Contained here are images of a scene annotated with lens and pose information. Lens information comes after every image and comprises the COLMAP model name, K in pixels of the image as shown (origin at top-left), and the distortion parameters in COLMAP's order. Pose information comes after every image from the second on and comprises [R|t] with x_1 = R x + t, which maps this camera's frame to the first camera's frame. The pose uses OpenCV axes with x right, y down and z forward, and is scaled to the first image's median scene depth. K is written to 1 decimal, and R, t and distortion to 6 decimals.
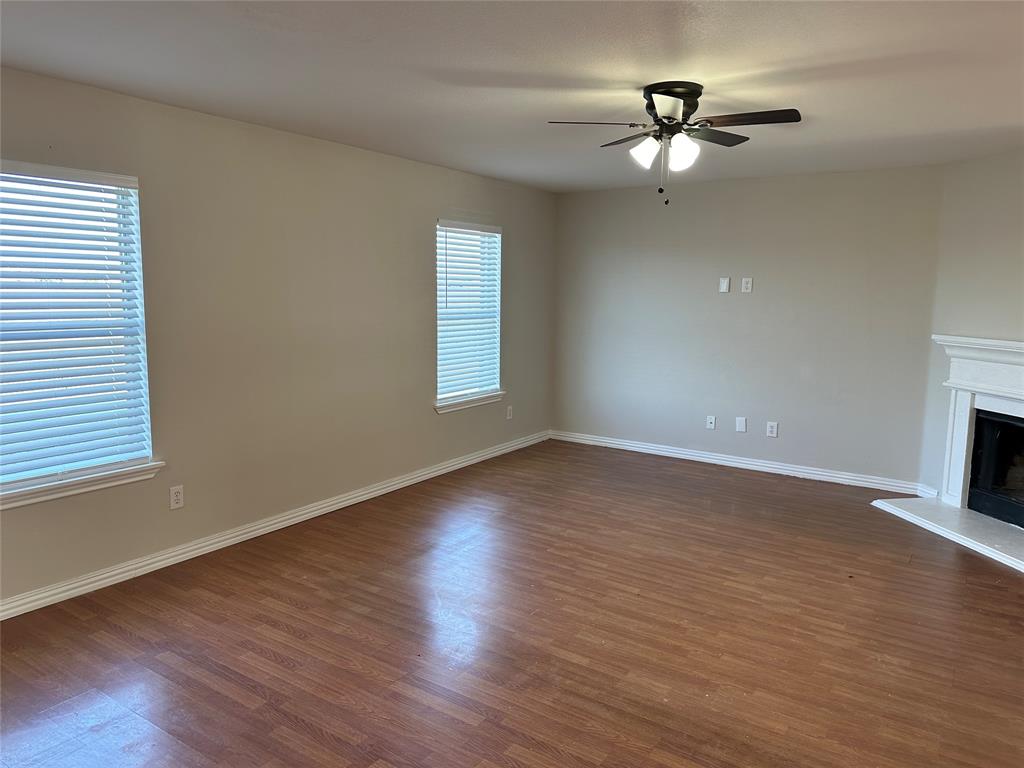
lens RADIAL K [[727.9, 0, 508.5], [0, 727.9, 375.6], [0, 0, 1]] dist [0.051919, -0.075831]
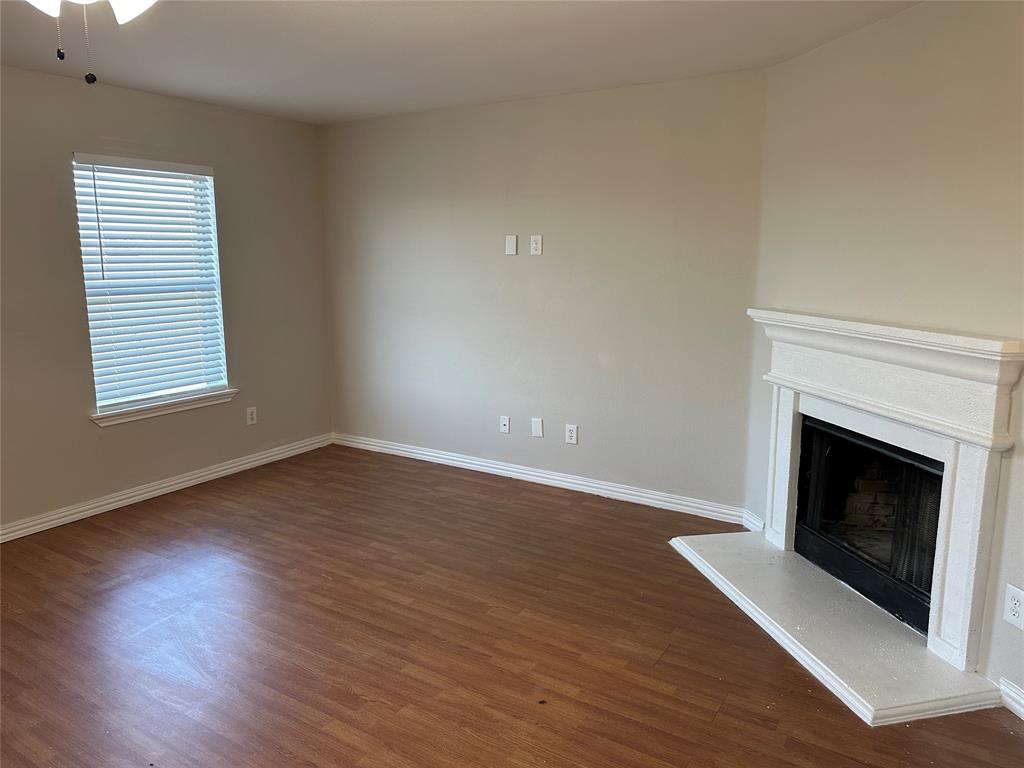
lens RADIAL K [[727.9, 0, 515.8], [0, 727.9, 377.5], [0, 0, 1]] dist [0.051919, -0.075831]
pose [[0.999453, -0.017968, 0.027778, 0.281788], [0.016600, 0.998675, 0.048713, -0.023260], [-0.028616, -0.048226, 0.998426, 0.251050]]
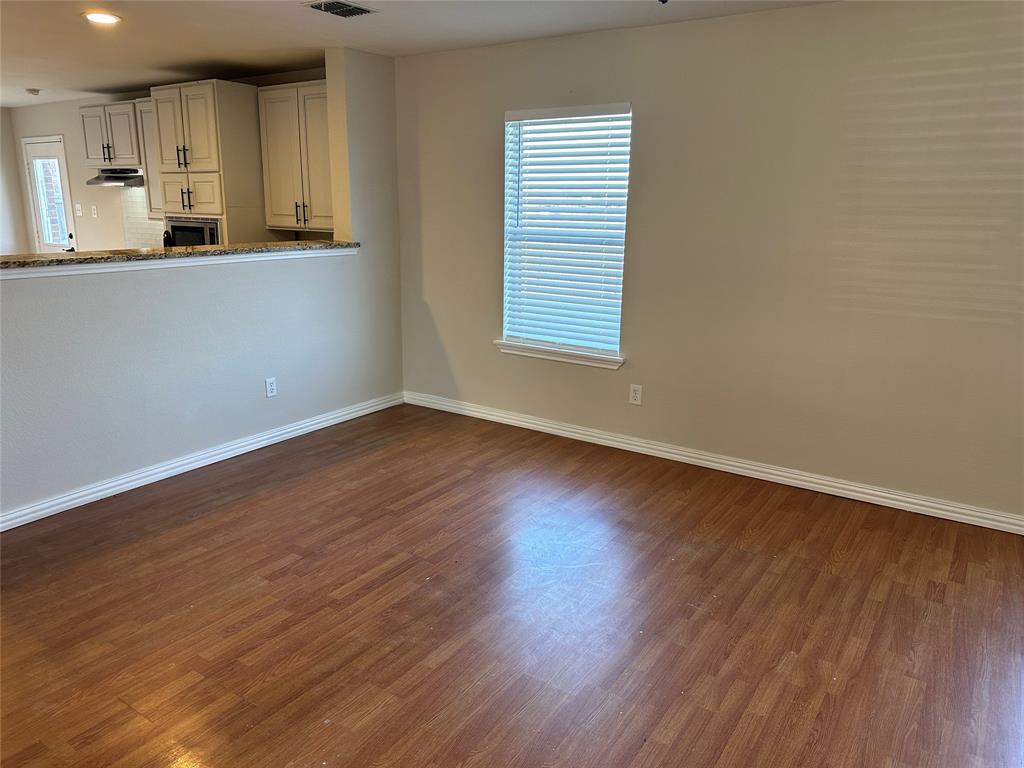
lens RADIAL K [[727.9, 0, 534.3], [0, 727.9, 382.2], [0, 0, 1]] dist [0.051919, -0.075831]
pose [[0.015897, 0.239334, -0.970807, 0.759882], [-0.138838, 0.962052, 0.234903, -0.114172], [0.990188, 0.131050, 0.048522, 0.947406]]
